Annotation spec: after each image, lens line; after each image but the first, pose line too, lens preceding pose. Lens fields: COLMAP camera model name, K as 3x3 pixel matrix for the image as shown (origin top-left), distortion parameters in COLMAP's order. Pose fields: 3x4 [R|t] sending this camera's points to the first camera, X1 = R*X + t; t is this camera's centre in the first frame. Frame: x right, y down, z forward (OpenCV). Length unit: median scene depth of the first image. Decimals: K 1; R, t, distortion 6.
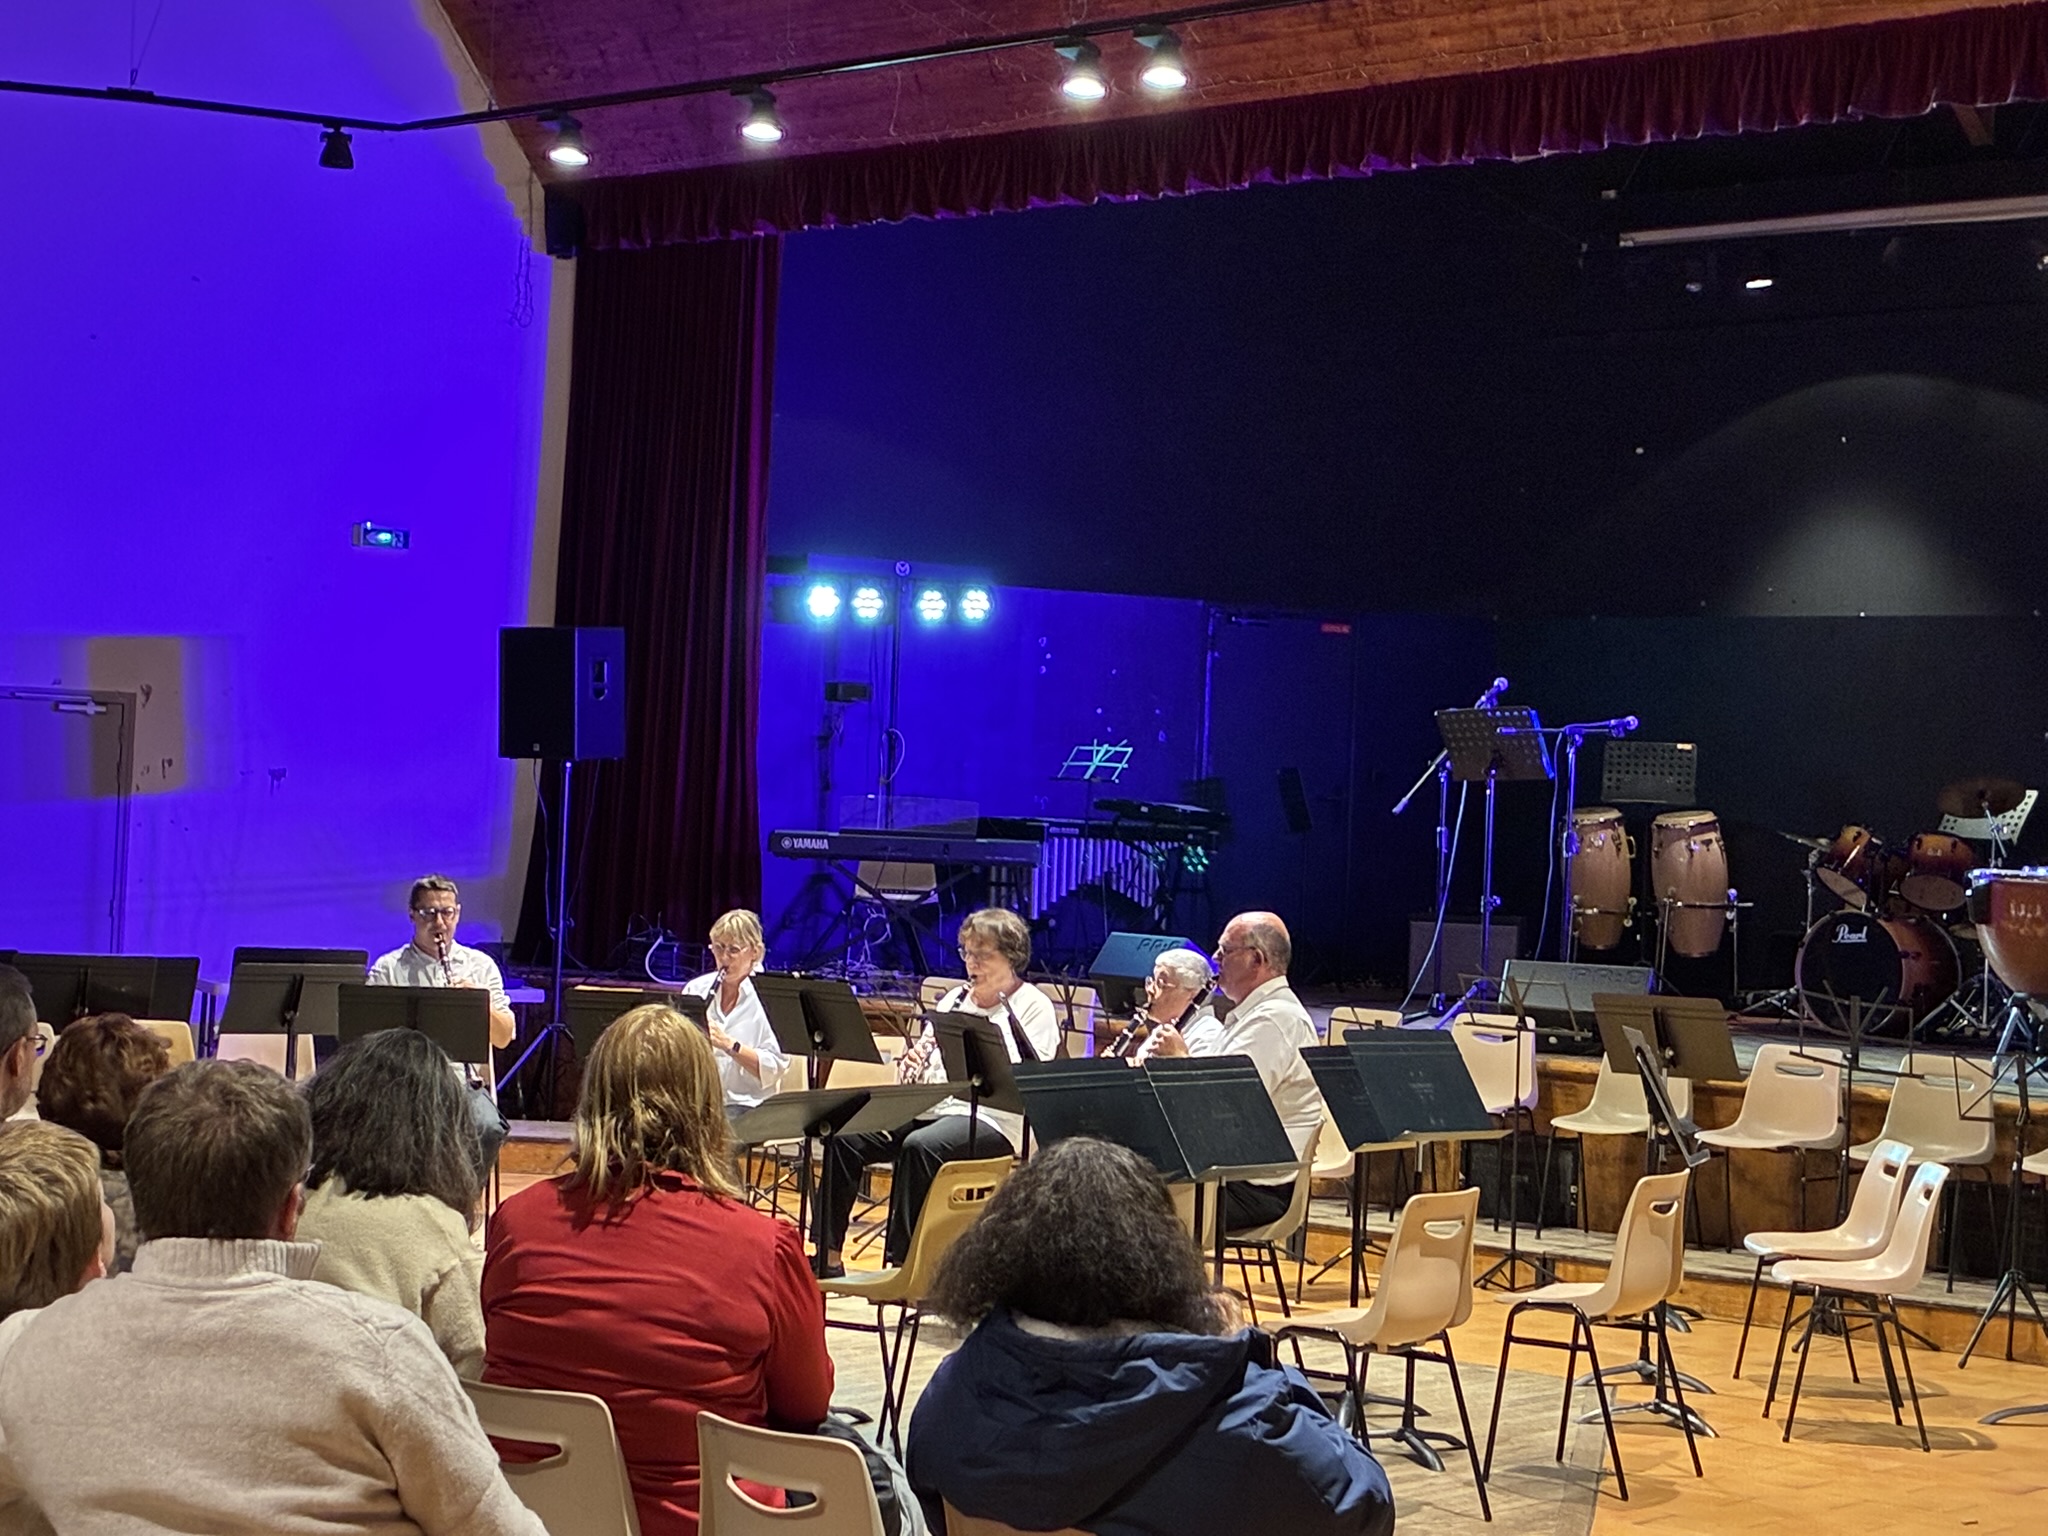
lens RADIAL K [[3734.8, 0, 1004.2], [0, 3734.8, 750.2], [0, 0, 1]] dist [0.086670, 0.000000]
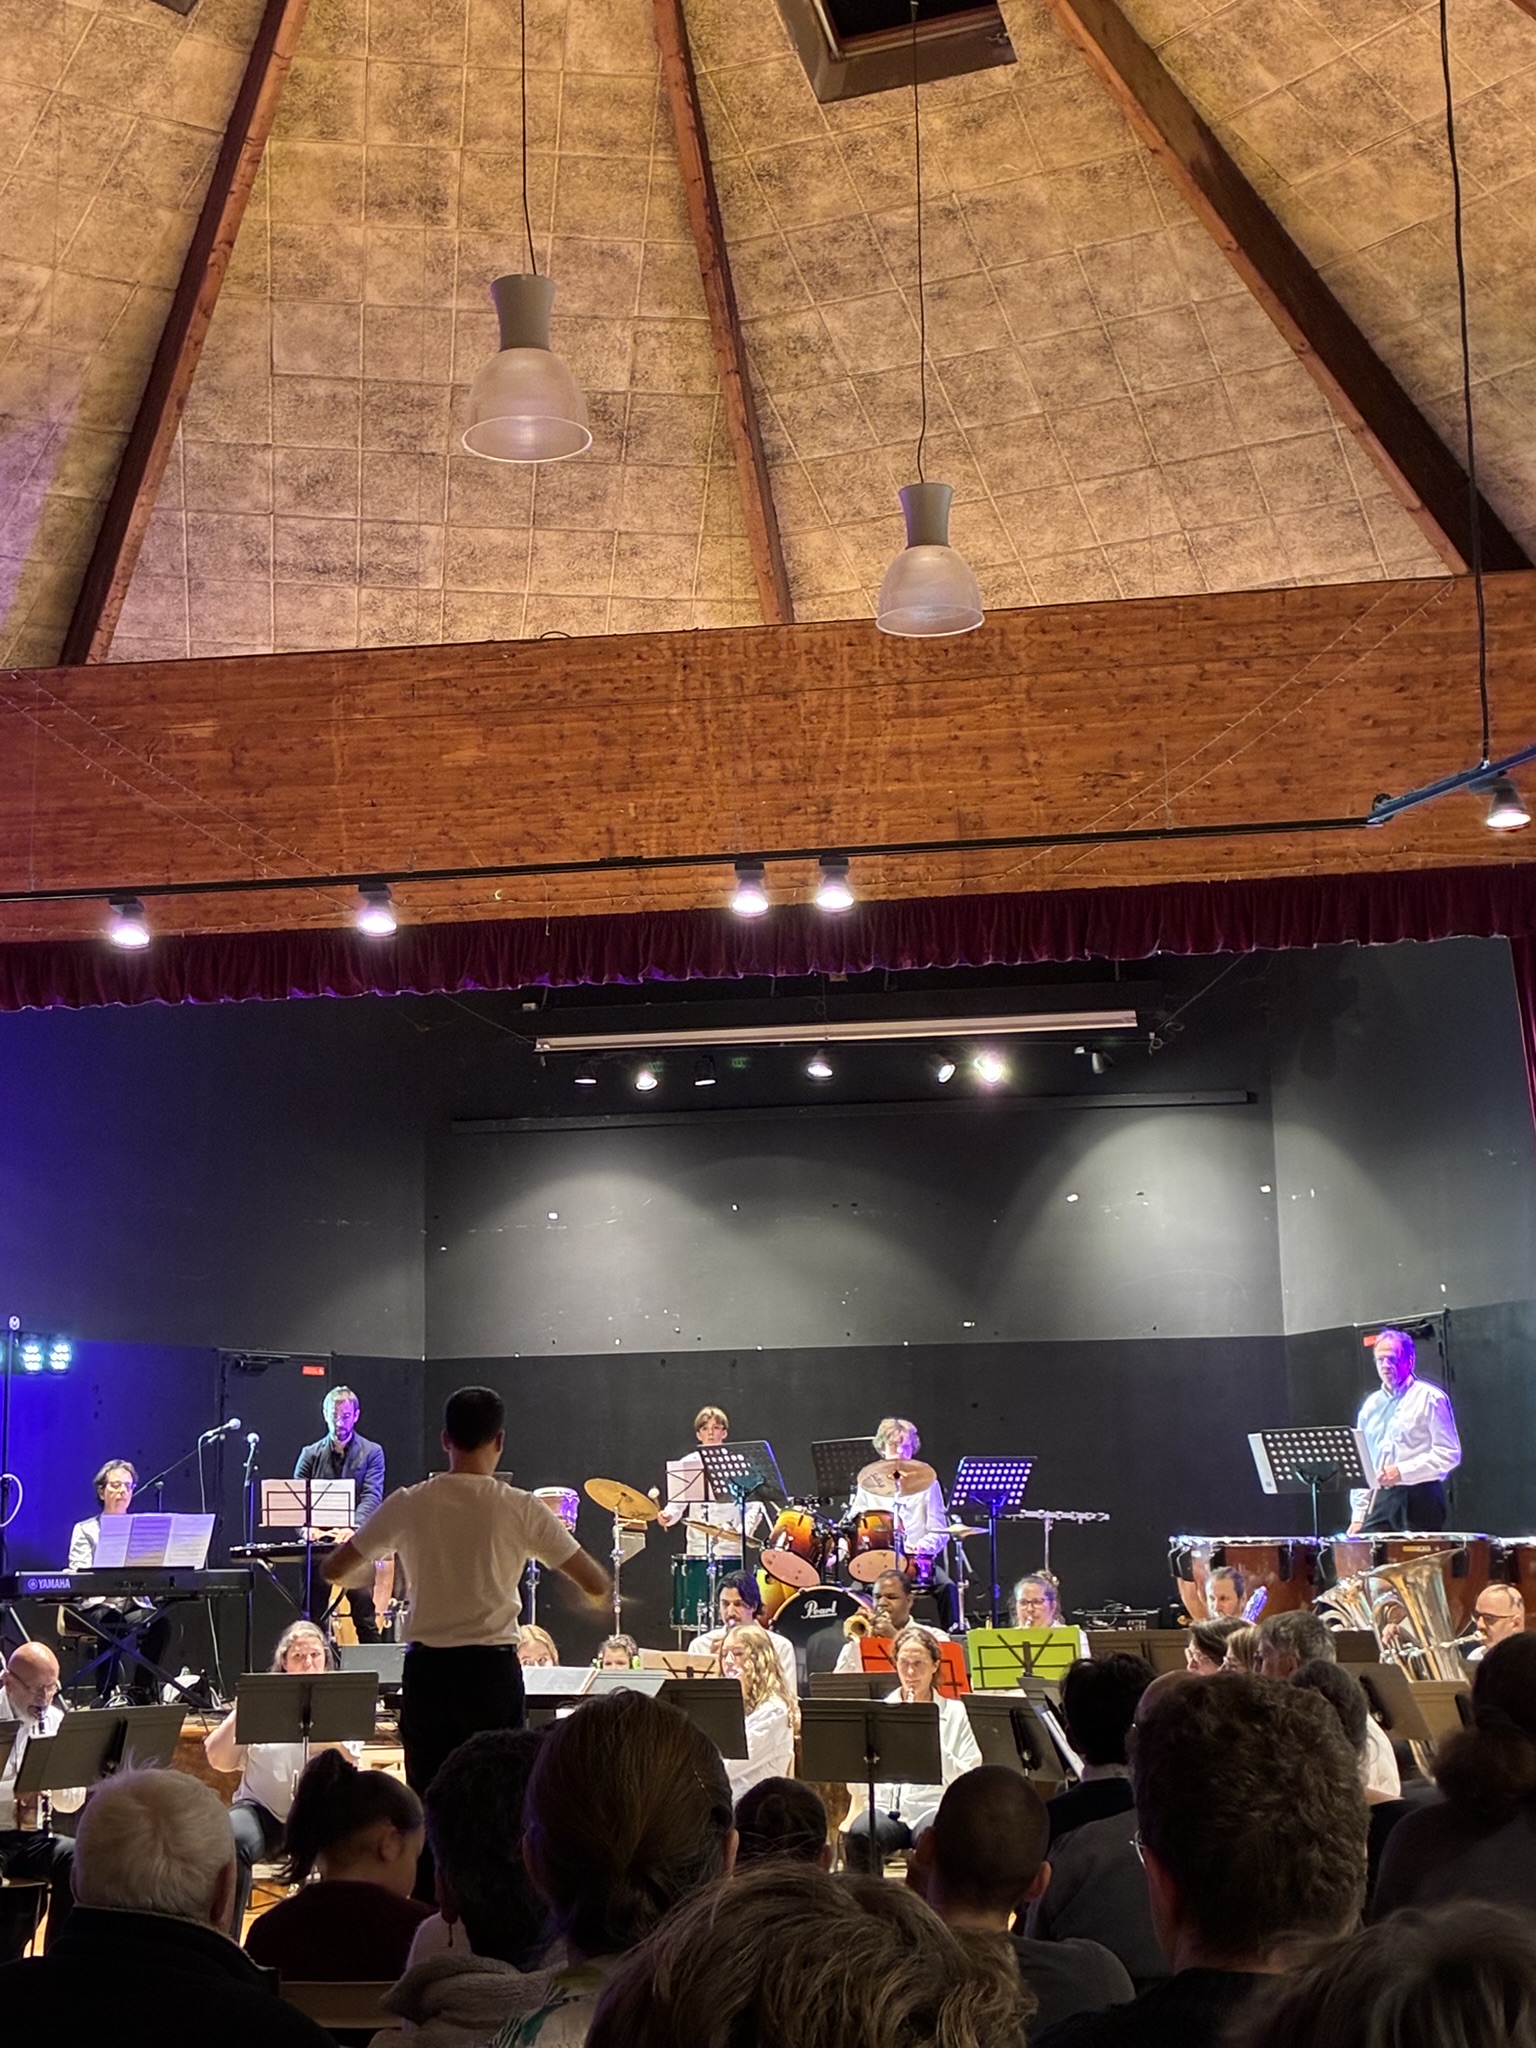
lens RADIAL K [[3149.2, 0, 751.1], [0, 3149.2, 985.7], [0, 0, 1]] dist [0.113847, 0.000000]
pose [[0.848609, 0.041927, 0.527356, -0.394224], [0.041138, 0.988606, -0.144796, -0.004266], [-0.527418, 0.144570, 0.837215, 0.125687]]
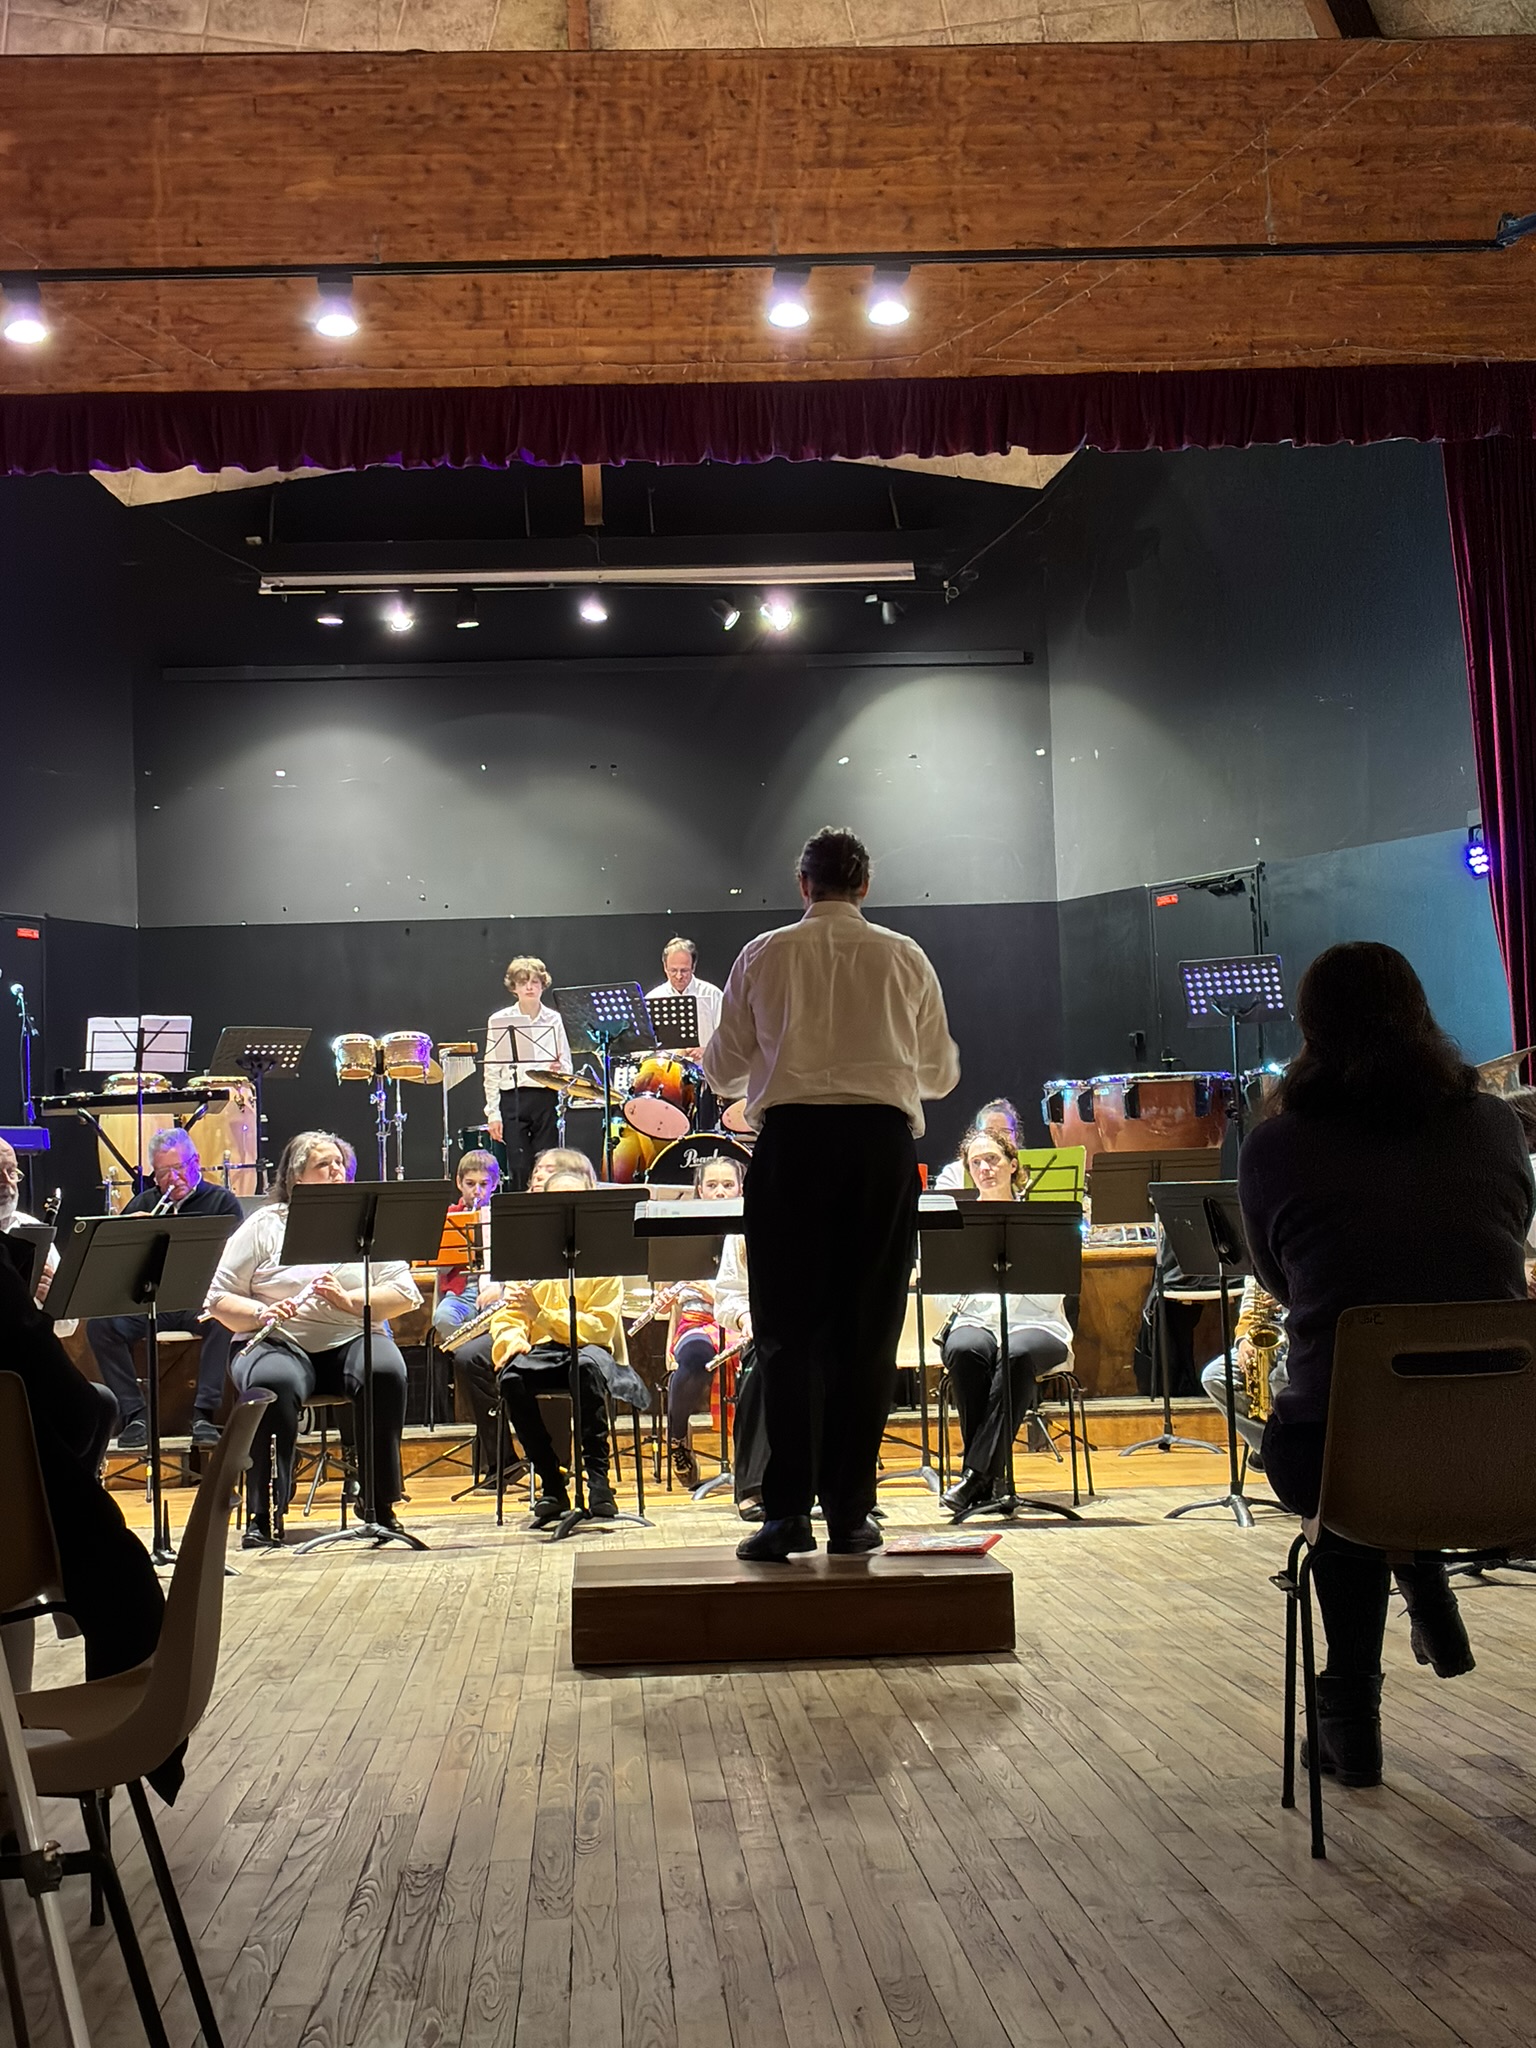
lens RADIAL K [[2998.6, 0, 775.0], [0, 2998.6, 1040.8], [0, 0, 1]] dist [0.006027, 0.000000]
pose [[0.715043, -0.022555, 0.698716, -0.434705], [0.049543, 0.998601, -0.018466, 0.028576], [-0.697322, 0.047821, 0.715161, 0.329817]]
